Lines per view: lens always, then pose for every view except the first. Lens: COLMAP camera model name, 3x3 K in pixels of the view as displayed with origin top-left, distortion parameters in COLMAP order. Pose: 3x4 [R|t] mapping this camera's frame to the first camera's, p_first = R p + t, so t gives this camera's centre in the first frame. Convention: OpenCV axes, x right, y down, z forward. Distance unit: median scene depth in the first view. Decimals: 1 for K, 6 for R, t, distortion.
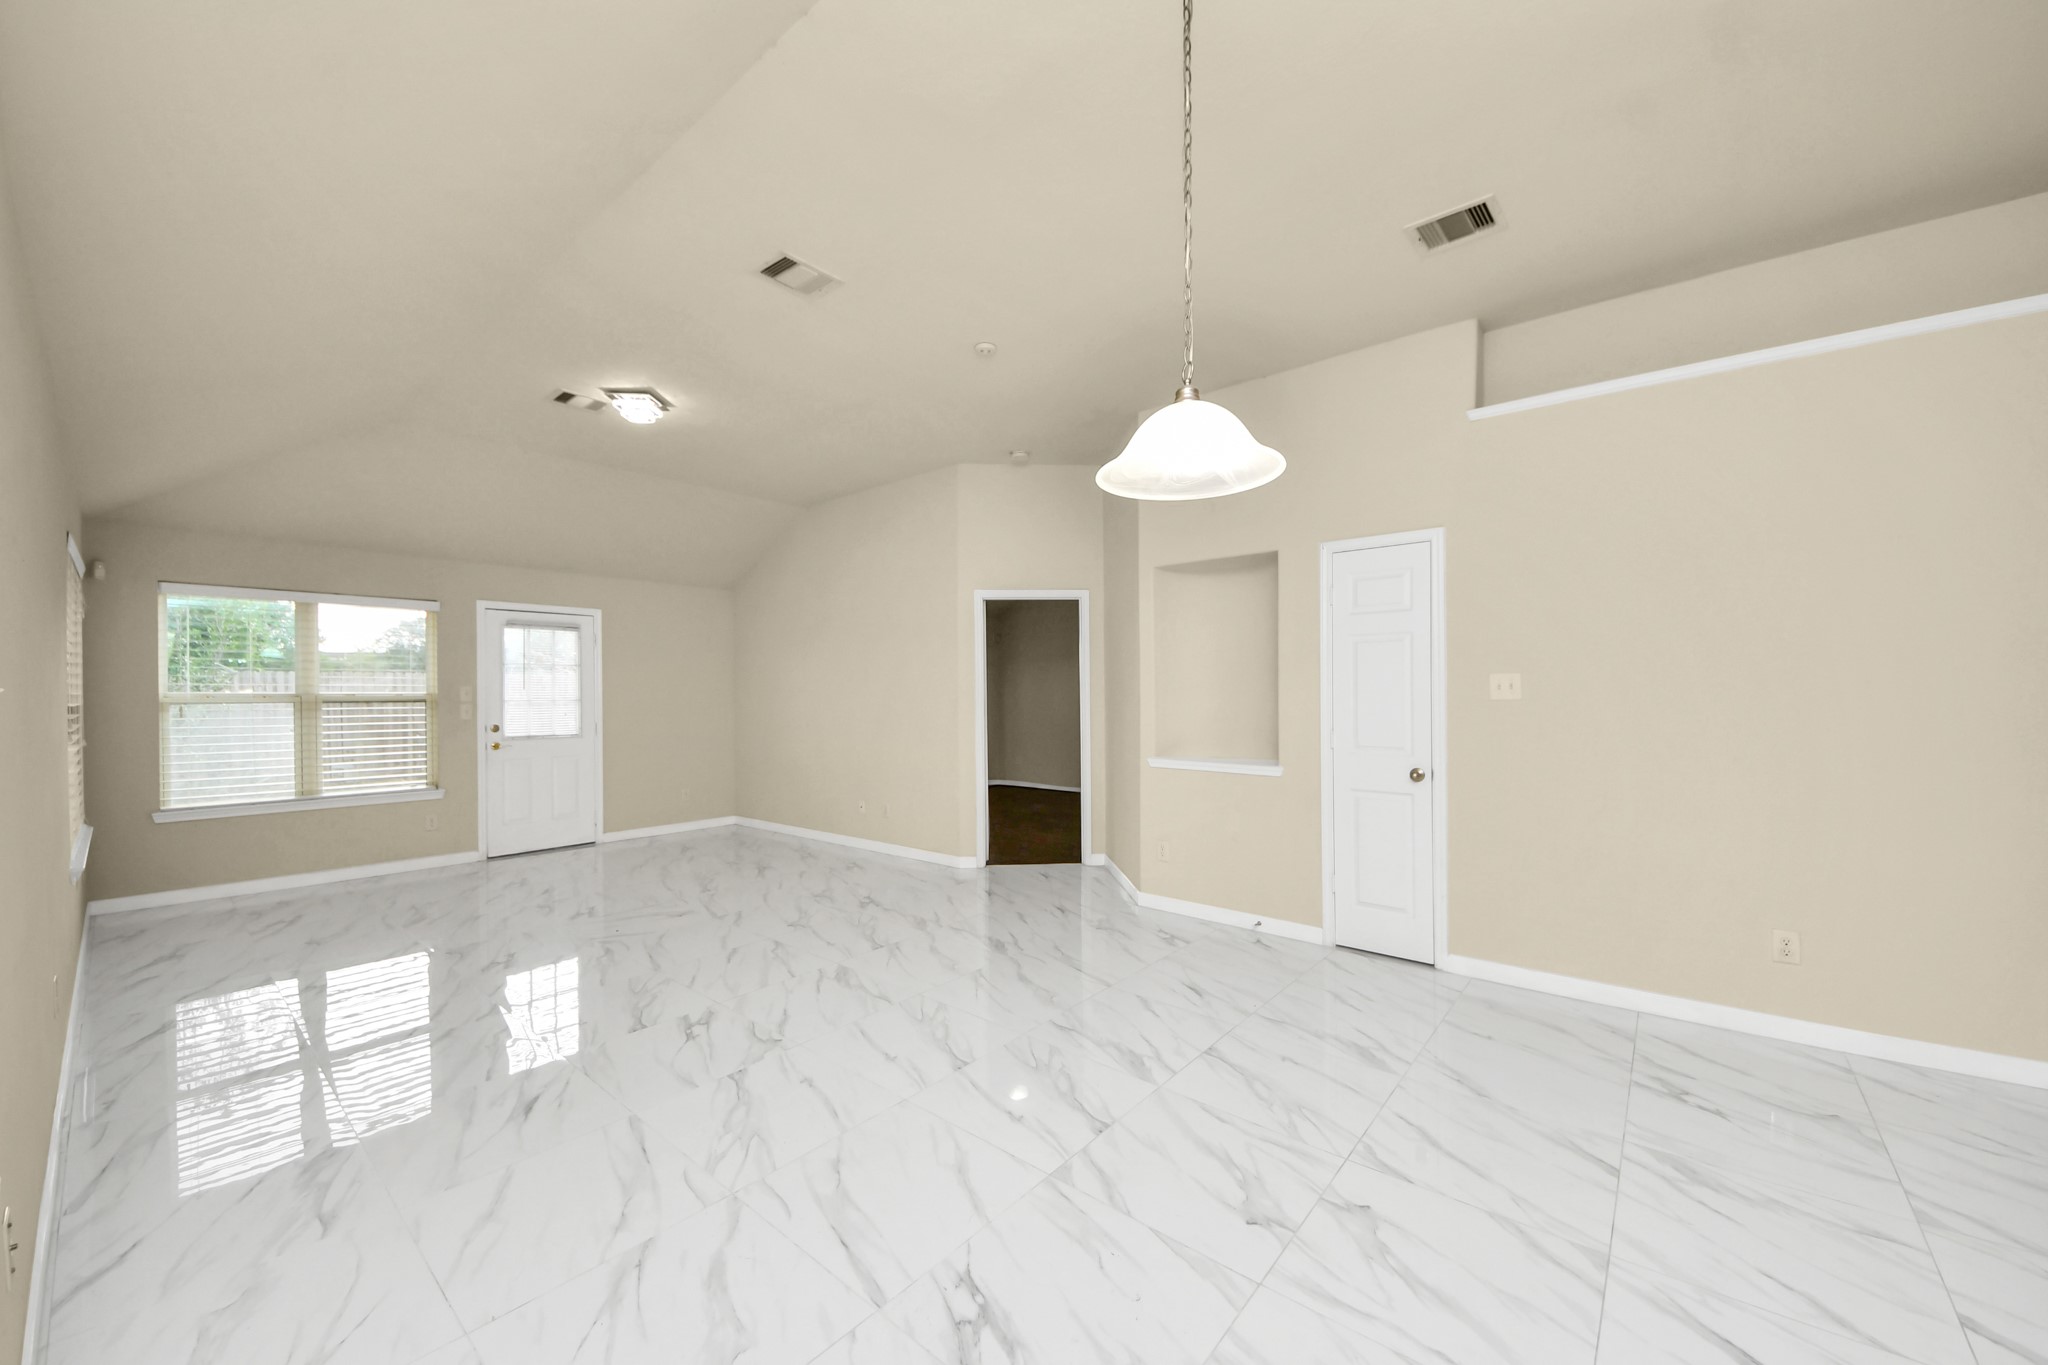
lens RADIAL K [[762.4, 0, 999.0], [0, 762.4, 684.1], [0, 0, 1]] dist [-0.009982, -0.000151]
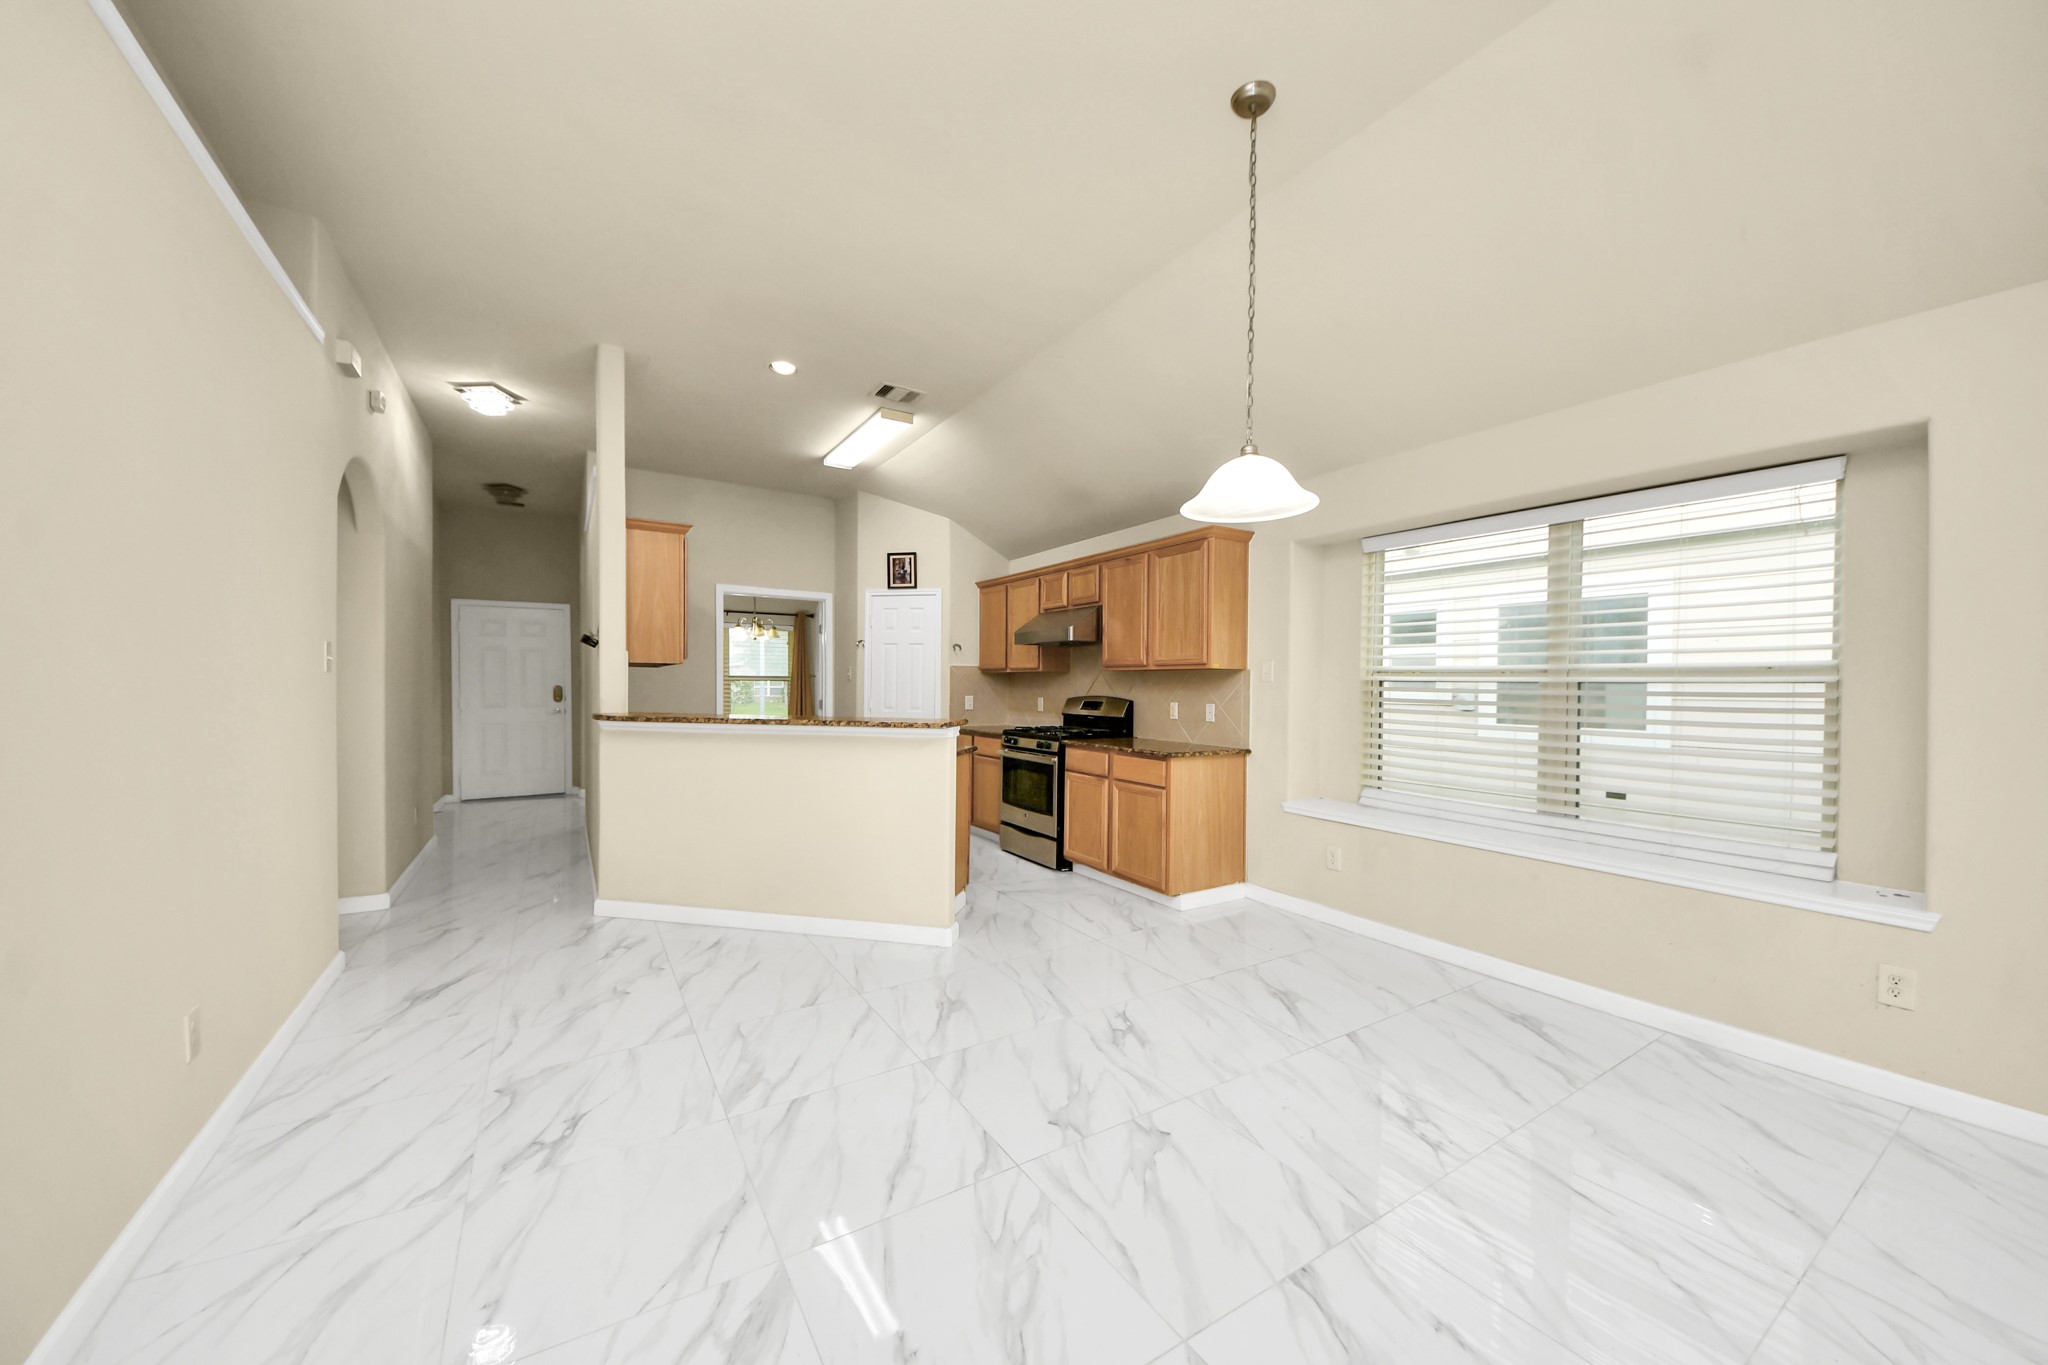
lens RADIAL K [[699.2, 0, 1000.2], [0, 699.2, 692.0], [0, 0, 1]] dist [-0.002381, -0.000243]
pose [[-0.948658, -0.003760, 0.316281, 0.081118], [-0.002819, 0.999990, 0.003432, 0.017866], [-0.316291, 0.002365, -0.948659, 0.695238]]
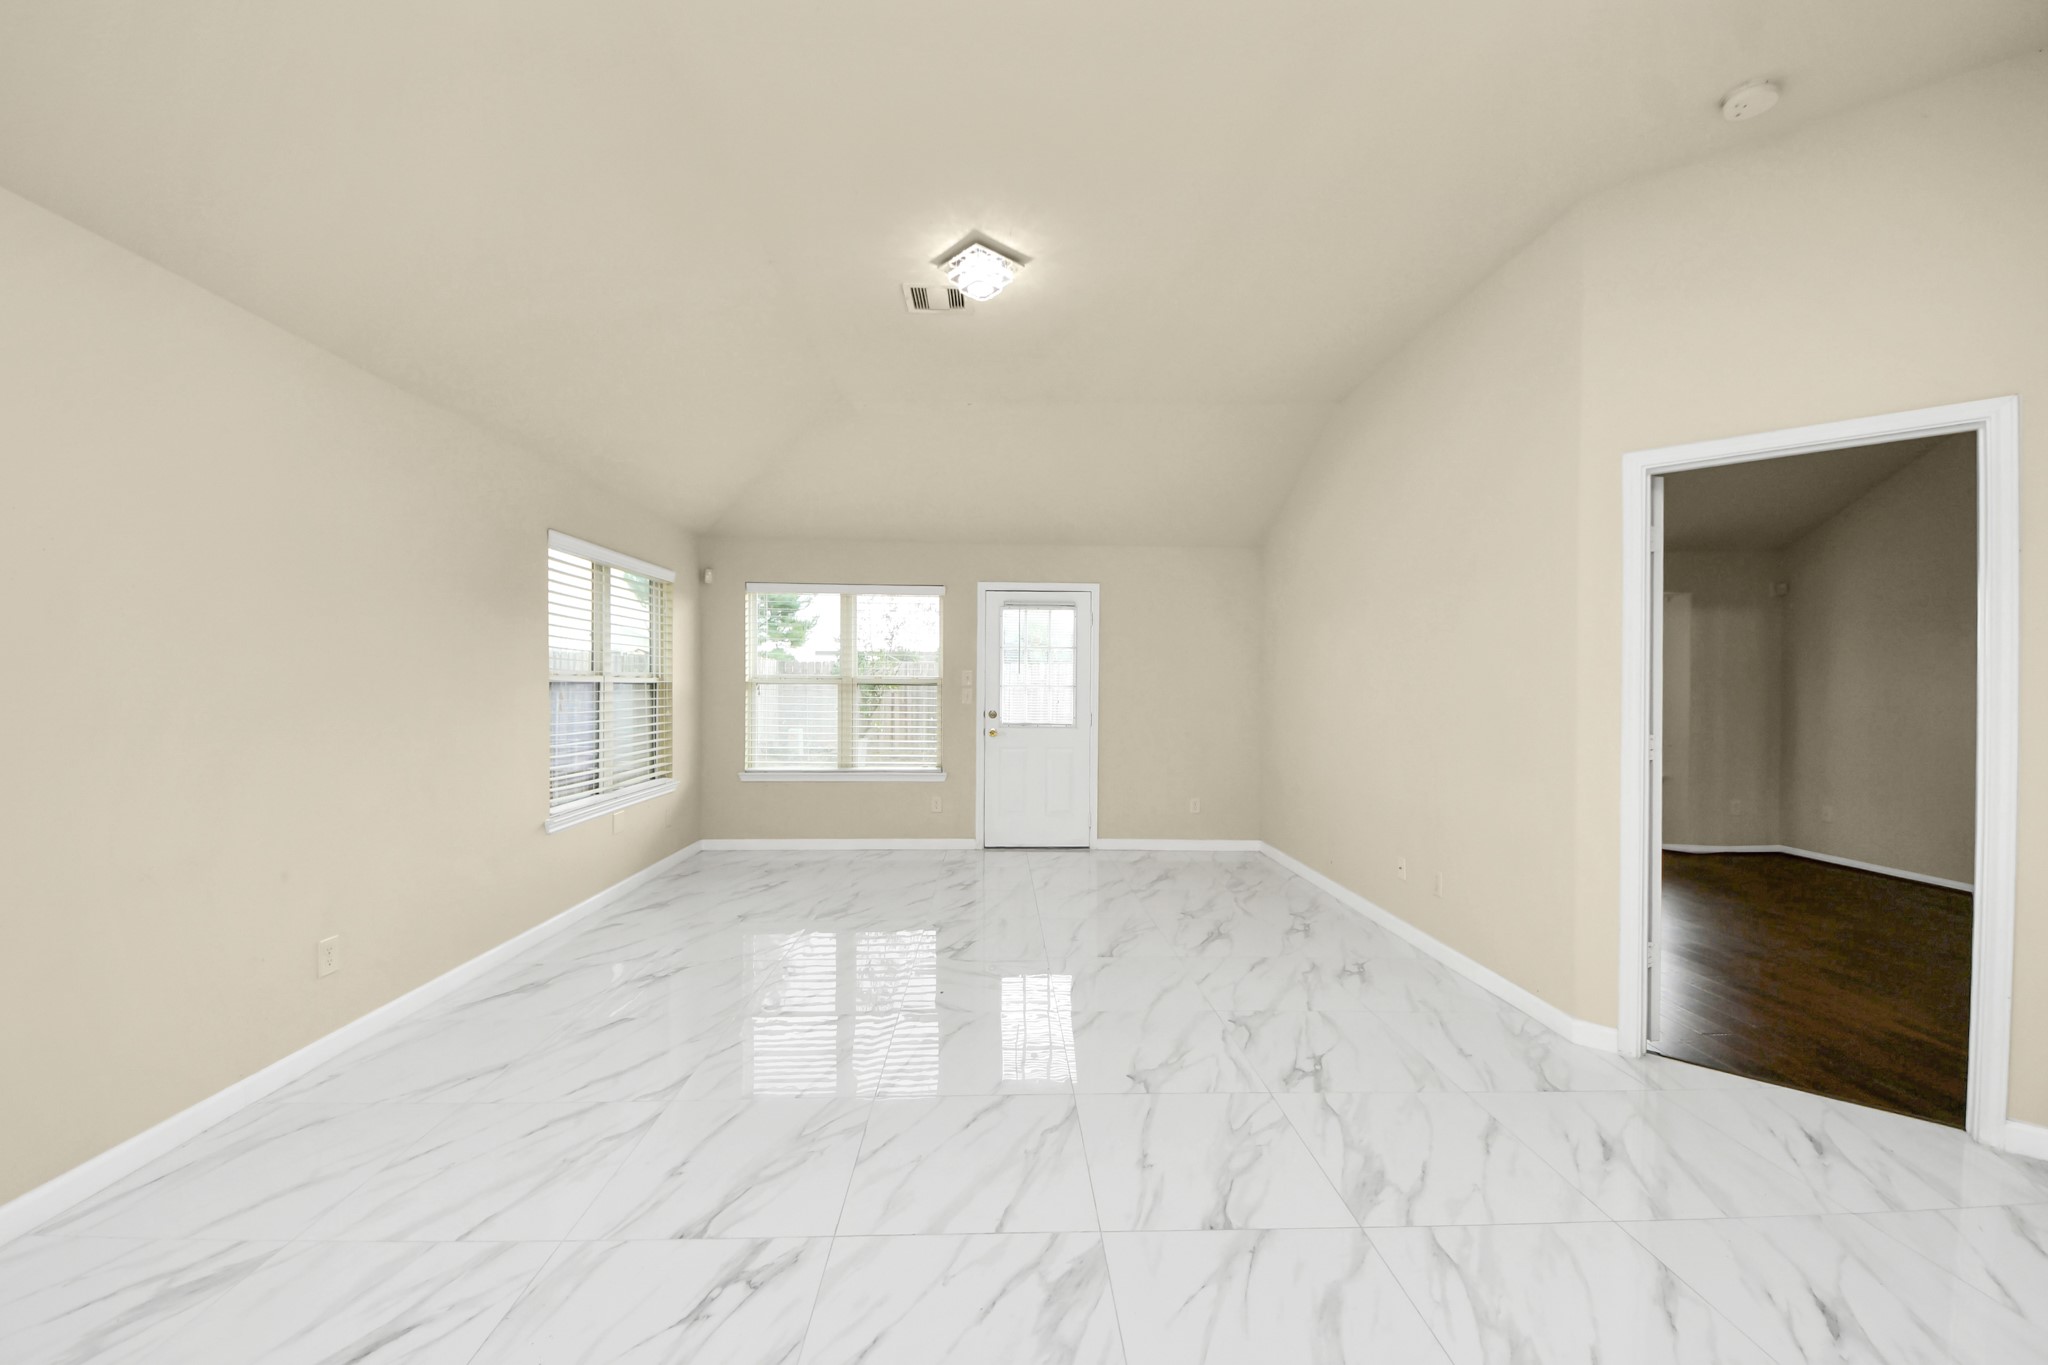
lens RADIAL K [[737.4, 0, 1055.9], [0, 737.4, 689.4], [0, 0, 1]] dist [0.018852, 0.000012]
pose [[0.709021, 0.016974, -0.704983, 0.053946], [-0.007024, 0.999831, 0.017009, 0.011219], [0.705153, -0.007108, 0.709020, 0.423656]]
